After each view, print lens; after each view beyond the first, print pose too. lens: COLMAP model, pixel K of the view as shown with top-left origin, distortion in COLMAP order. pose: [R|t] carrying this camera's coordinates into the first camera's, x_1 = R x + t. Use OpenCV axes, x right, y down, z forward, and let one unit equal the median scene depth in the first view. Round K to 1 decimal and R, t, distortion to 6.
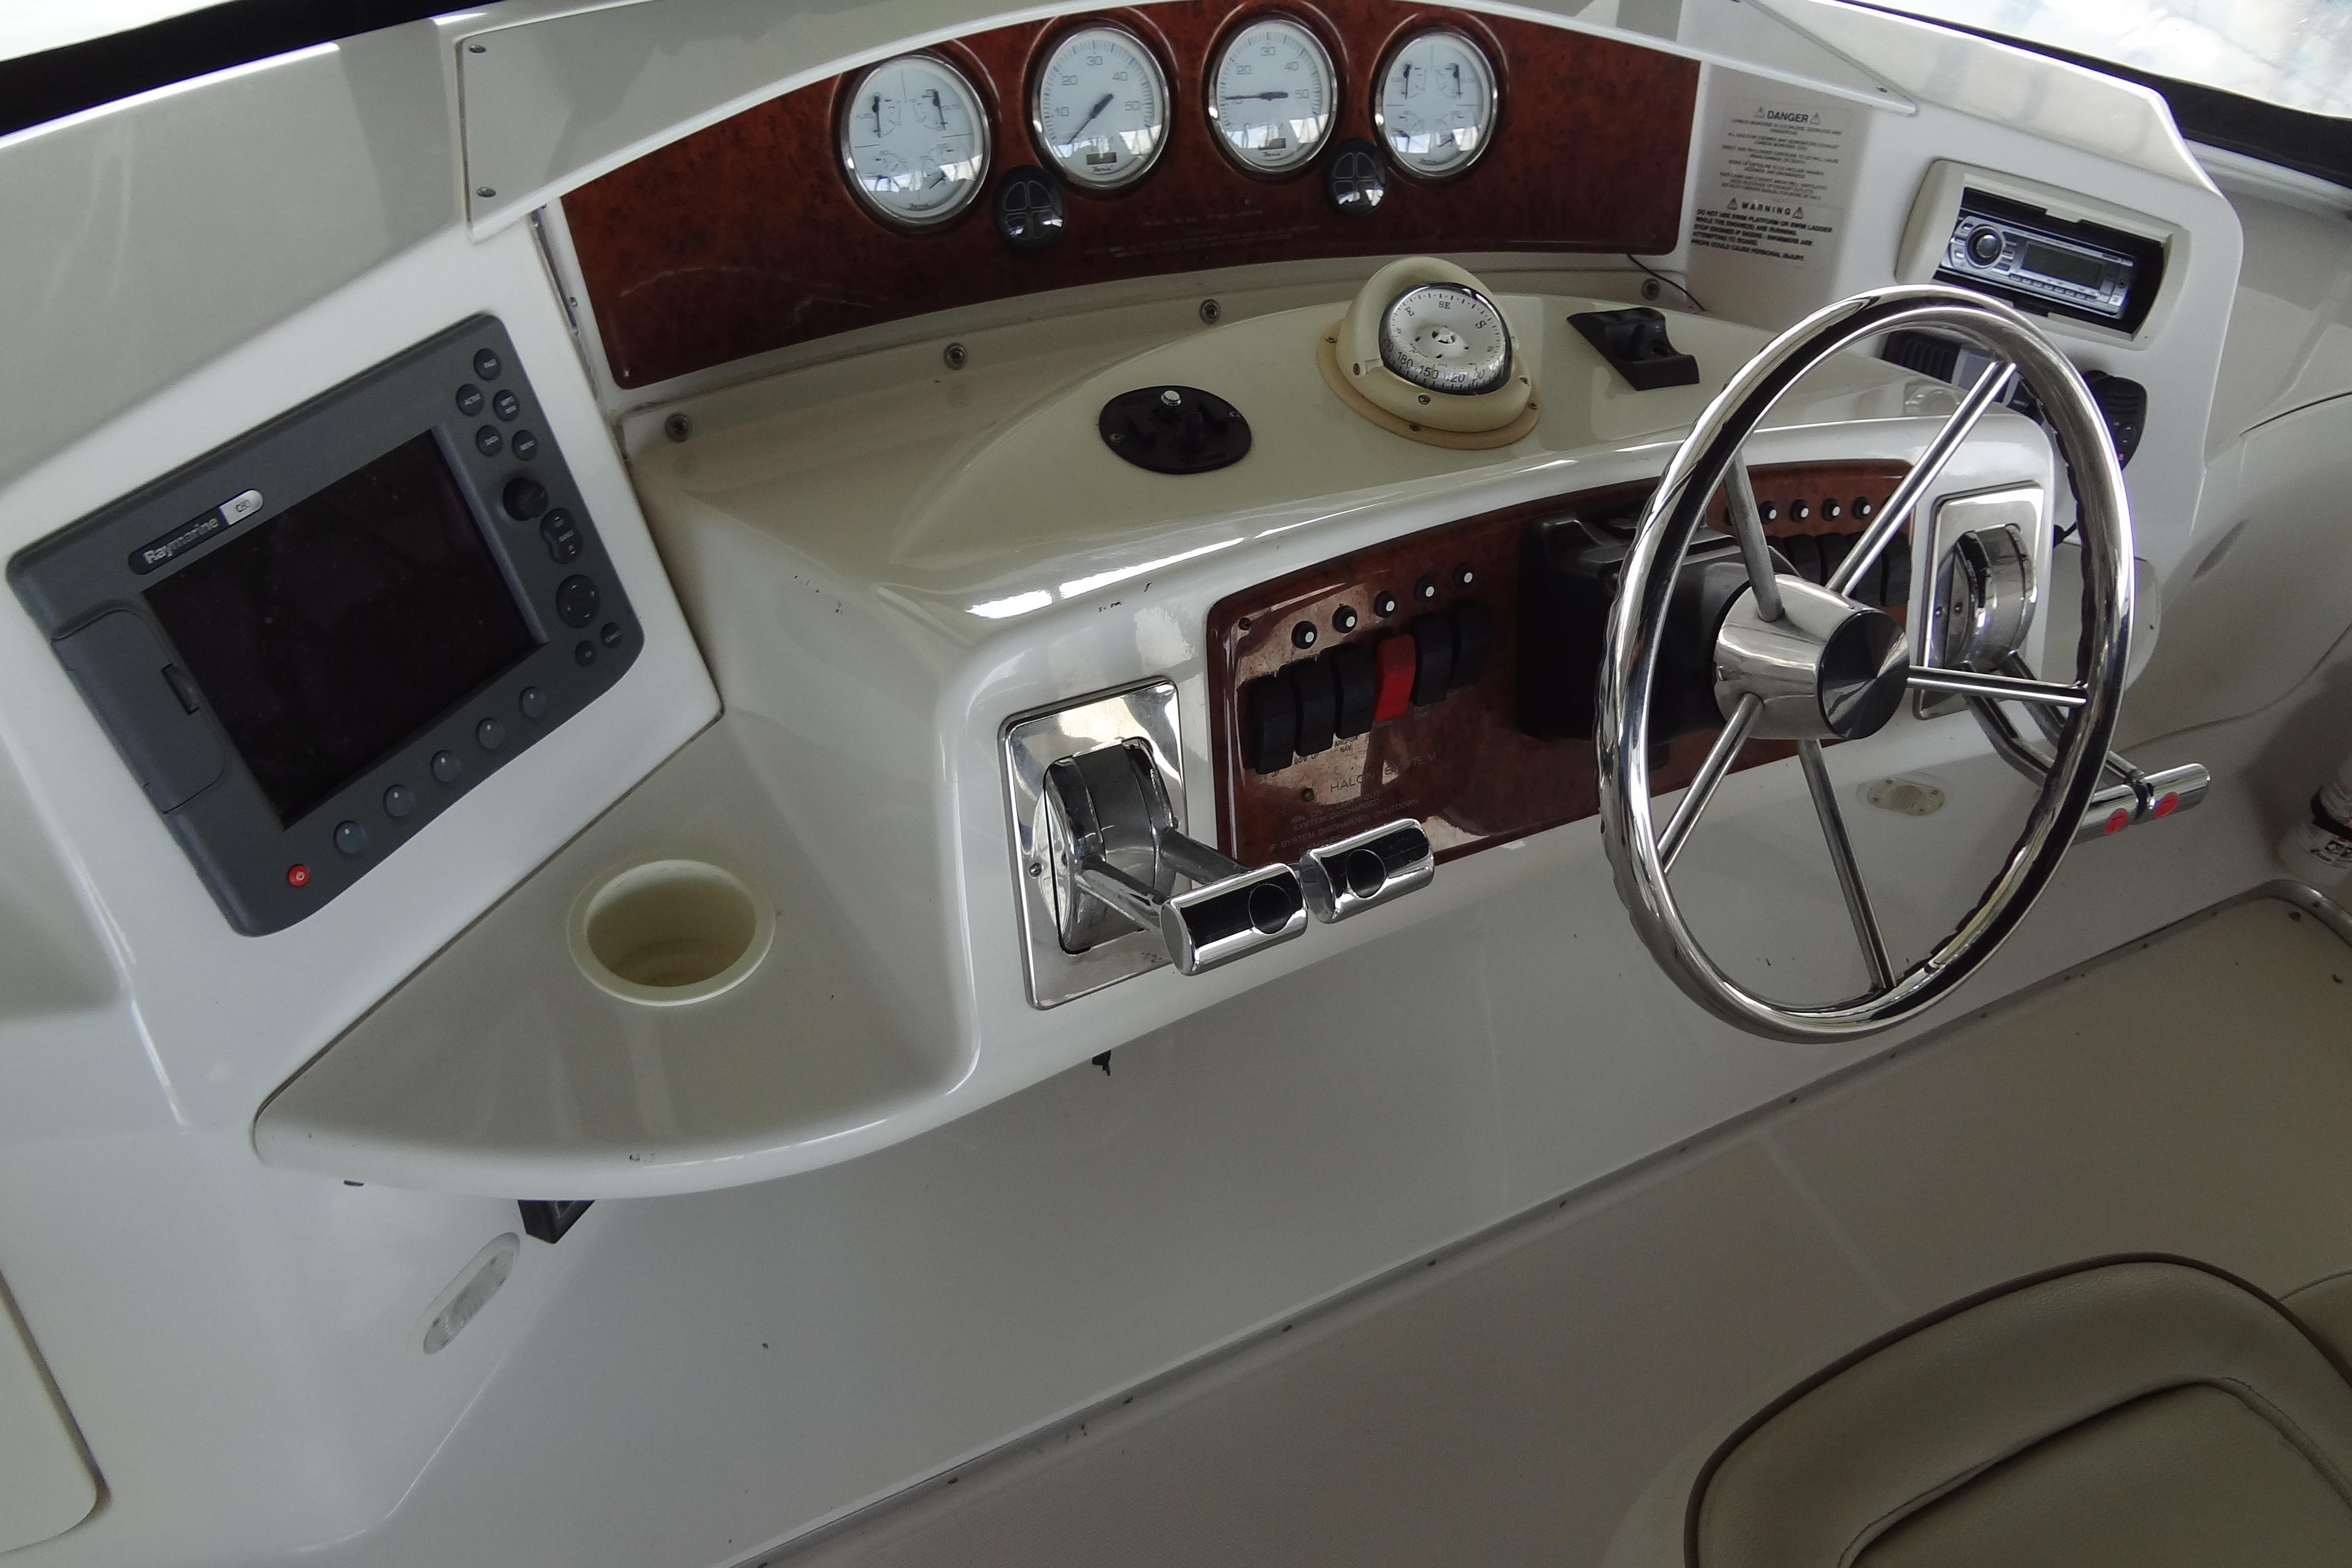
lens RADIAL K [[1750.9, 0, 1219.1], [0, 1750.9, 797.9], [0, 0, 1]] dist [-0.015220, -0.006420]
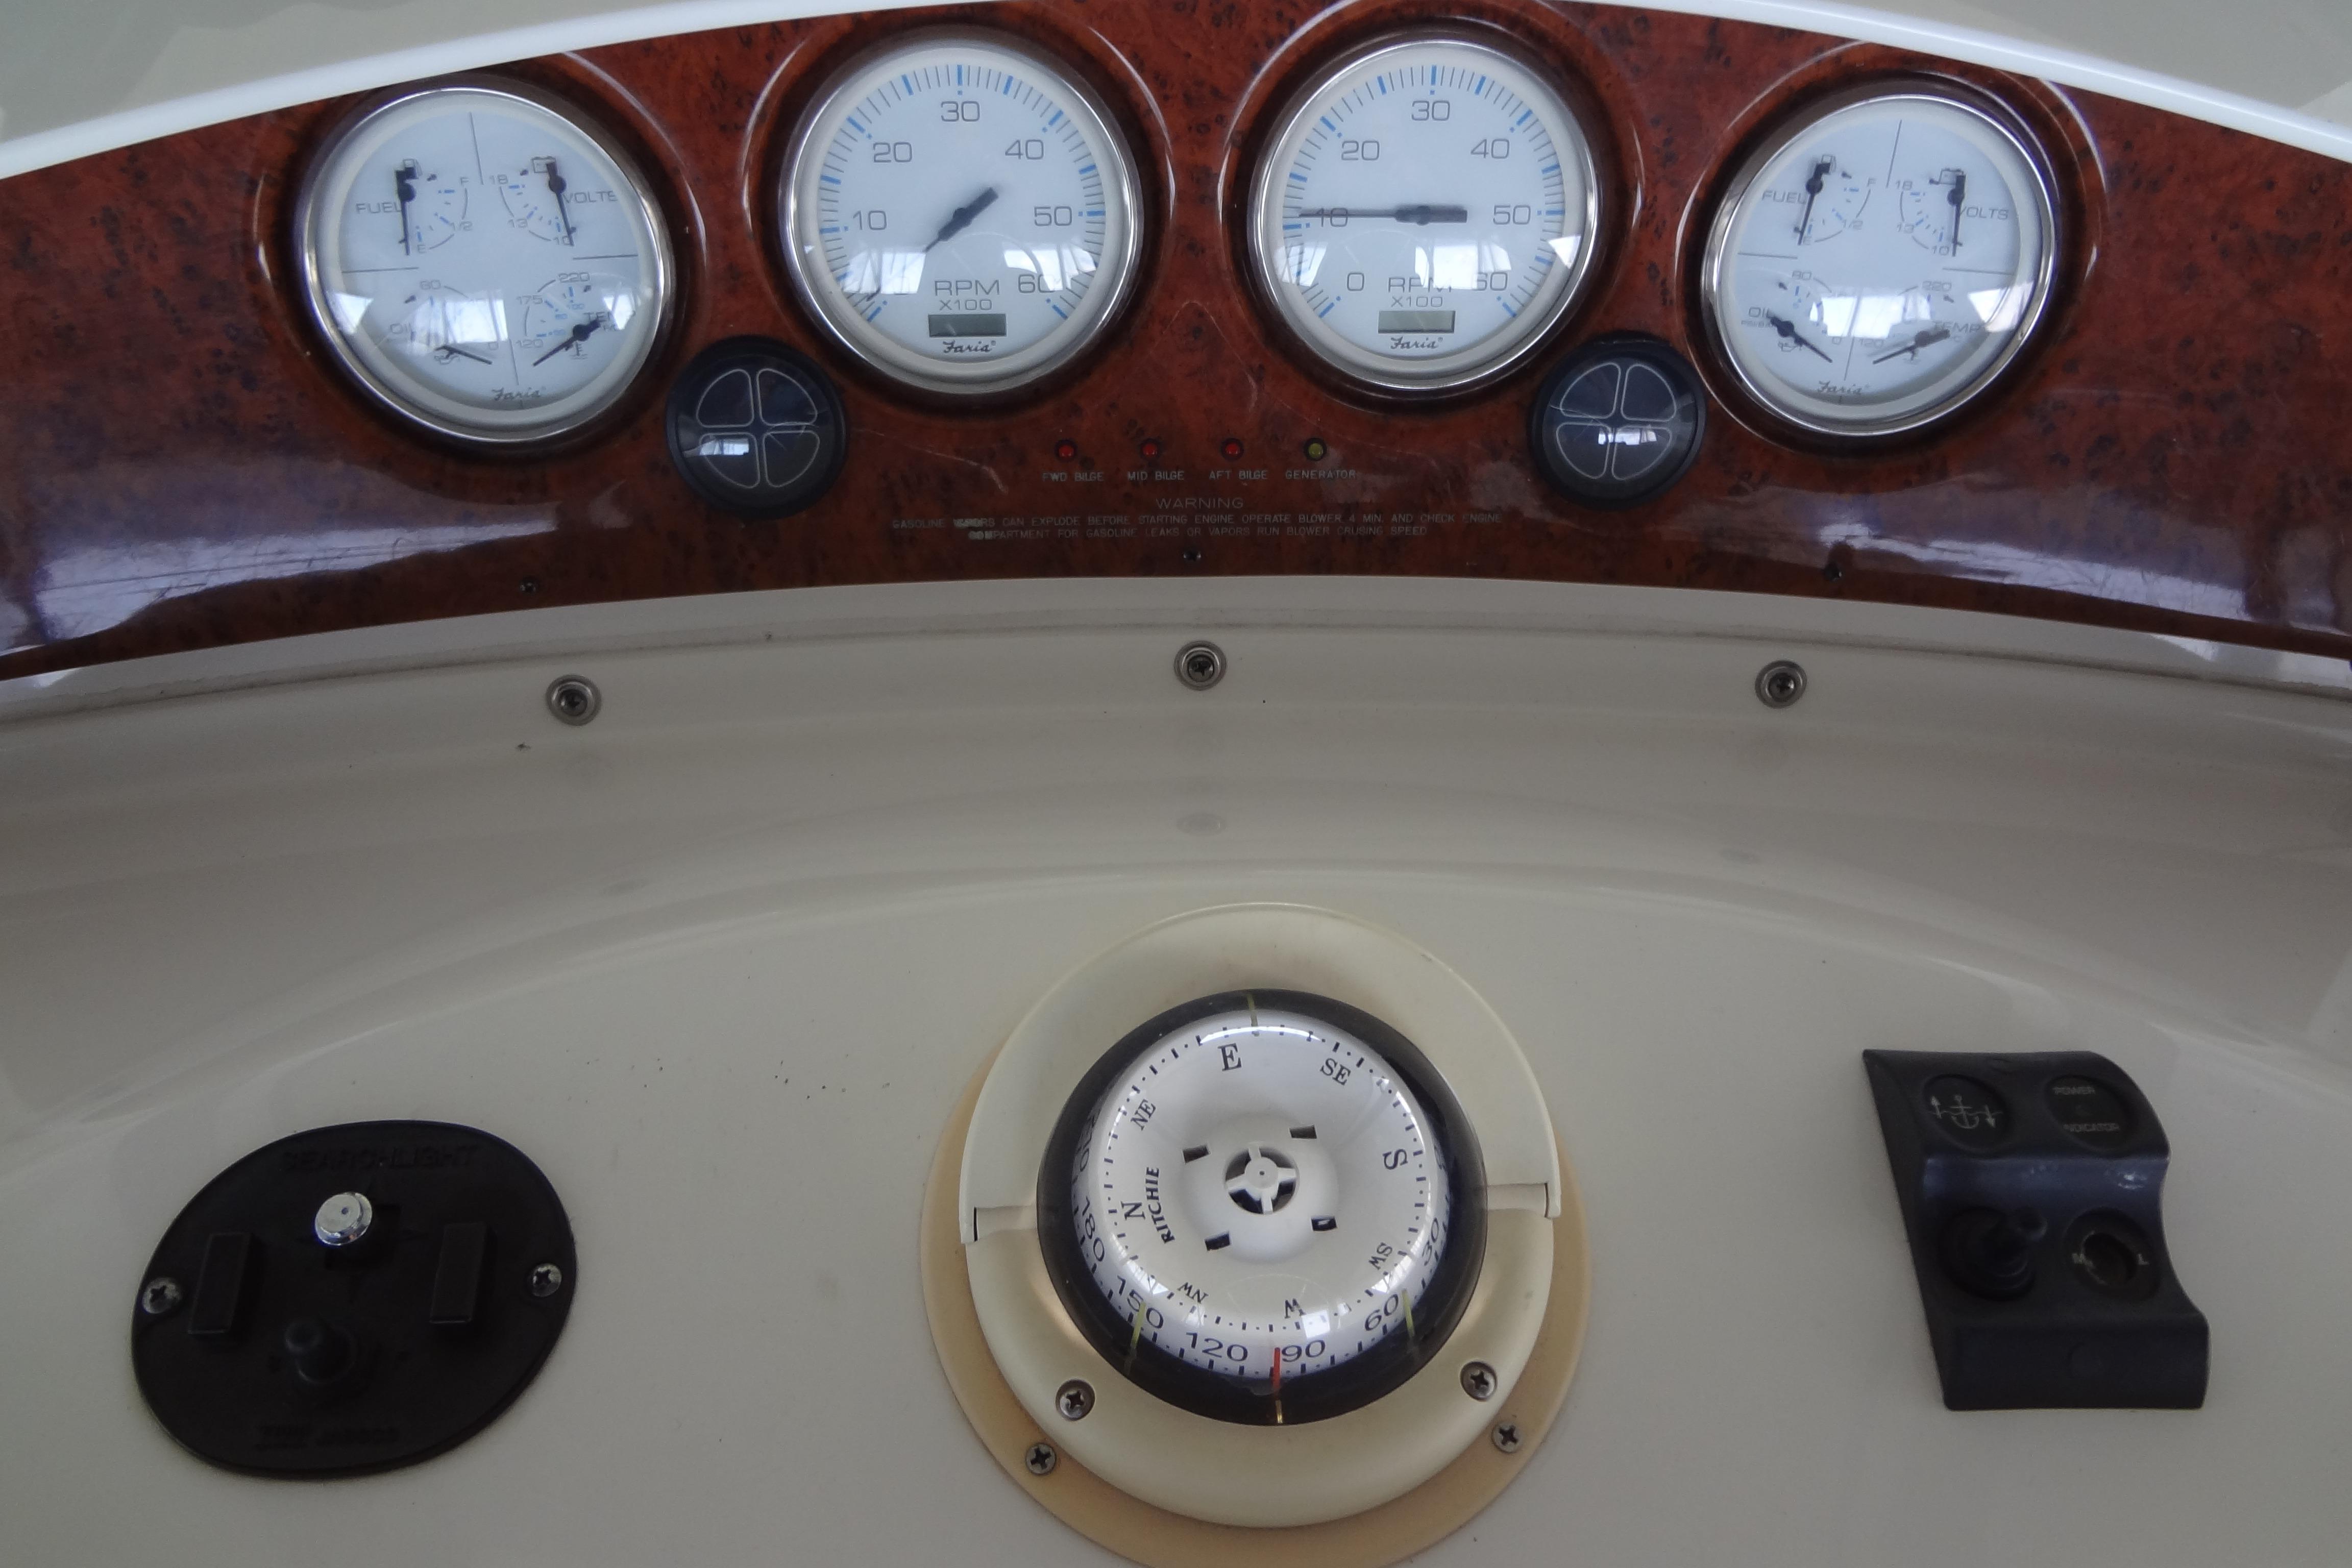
lens RADIAL K [[1750.9, 0, 1219.1], [0, 1750.9, 797.9], [0, 0, 1]] dist [-0.015220, -0.006420]
pose [[0.877527, 0.271557, -0.395226, 0.206418], [-0.232268, 0.961766, 0.145115, -0.336568], [0.419522, -0.035544, 0.907049, 0.626541]]
